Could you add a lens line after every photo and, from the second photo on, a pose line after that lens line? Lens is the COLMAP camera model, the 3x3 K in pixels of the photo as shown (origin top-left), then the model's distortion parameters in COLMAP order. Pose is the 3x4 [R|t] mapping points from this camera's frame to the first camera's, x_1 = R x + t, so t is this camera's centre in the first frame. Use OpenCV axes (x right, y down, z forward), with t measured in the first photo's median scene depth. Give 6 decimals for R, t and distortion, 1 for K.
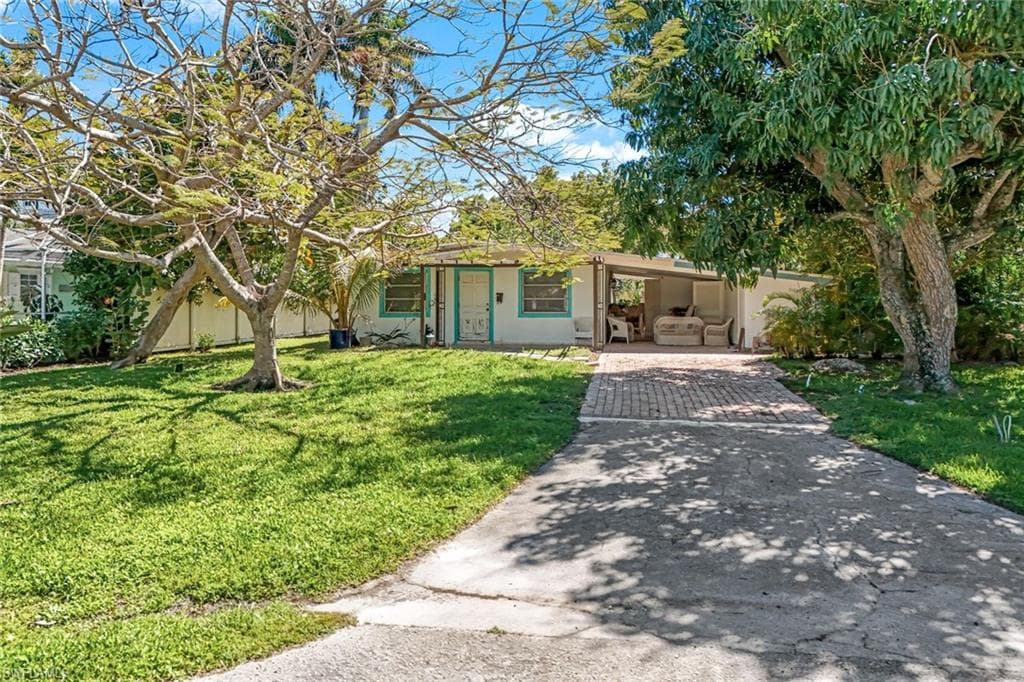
lens RADIAL K [[768.8, 0, 513.6], [0, 768.8, 292.9], [0, 0, 1]] dist [0.079128, -0.074684]
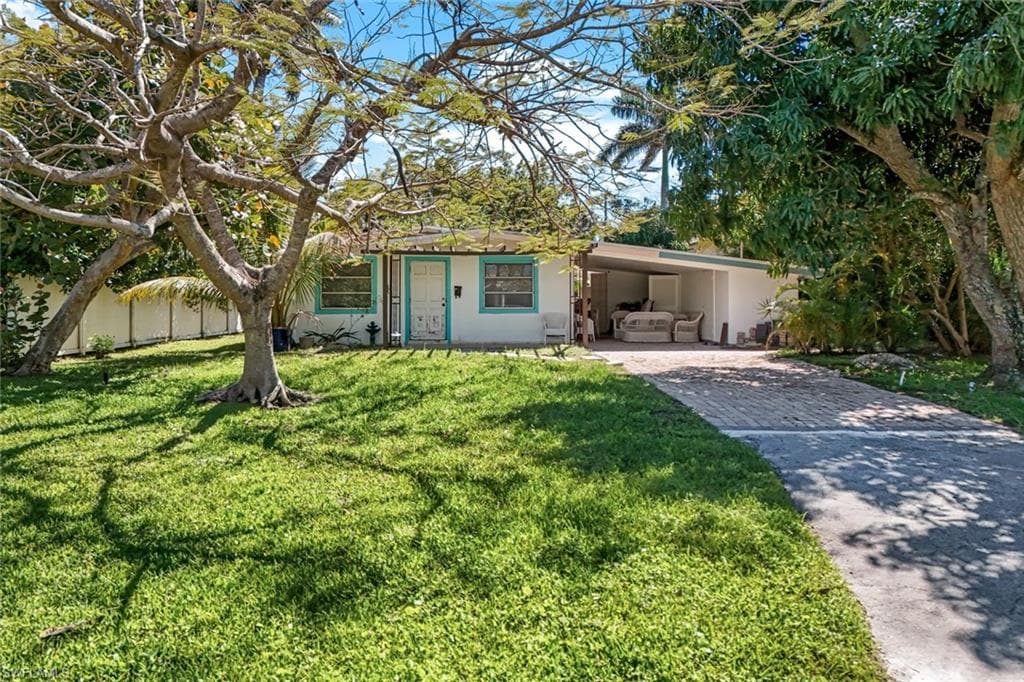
lens RADIAL K [[768.8, 0, 513.6], [0, 768.8, 292.9], [0, 0, 1]] dist [0.079128, -0.074684]
pose [[0.981129, 0.000849, 0.193354, -0.223382], [-0.000709, 0.999999, -0.000791, 0.015640], [-0.193354, 0.000639, 0.981129, 0.204643]]
